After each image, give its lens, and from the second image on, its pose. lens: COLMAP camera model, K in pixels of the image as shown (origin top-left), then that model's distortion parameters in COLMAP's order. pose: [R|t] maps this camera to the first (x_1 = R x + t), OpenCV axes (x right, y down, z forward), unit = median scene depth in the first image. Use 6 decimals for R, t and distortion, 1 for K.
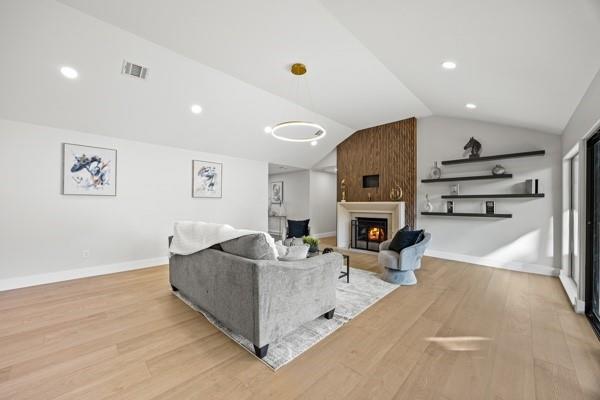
lens RADIAL K [[233.7, 0, 294.9], [0, 233.7, 199.0], [0, 0, 1]] dist [-0.000395, -0.000026]
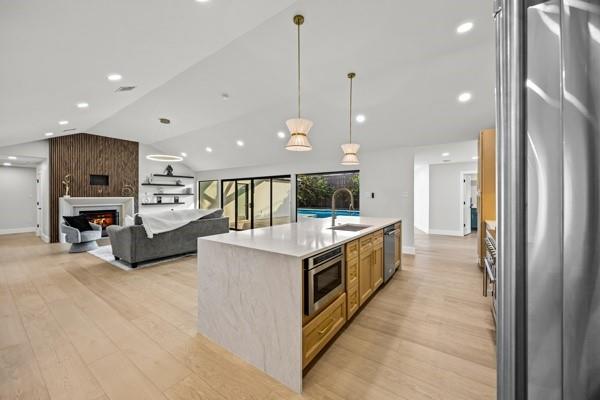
lens RADIAL K [[233.7, 0, 294.9], [0, 233.7, 199.0], [0, 0, 1]] dist [-0.000395, -0.000026]
pose [[-0.138428, -0.006422, 0.990352, -1.143555], [-0.008175, 0.999952, 0.005342, 0.008390], [-0.990339, -0.007357, -0.138474, 0.179782]]
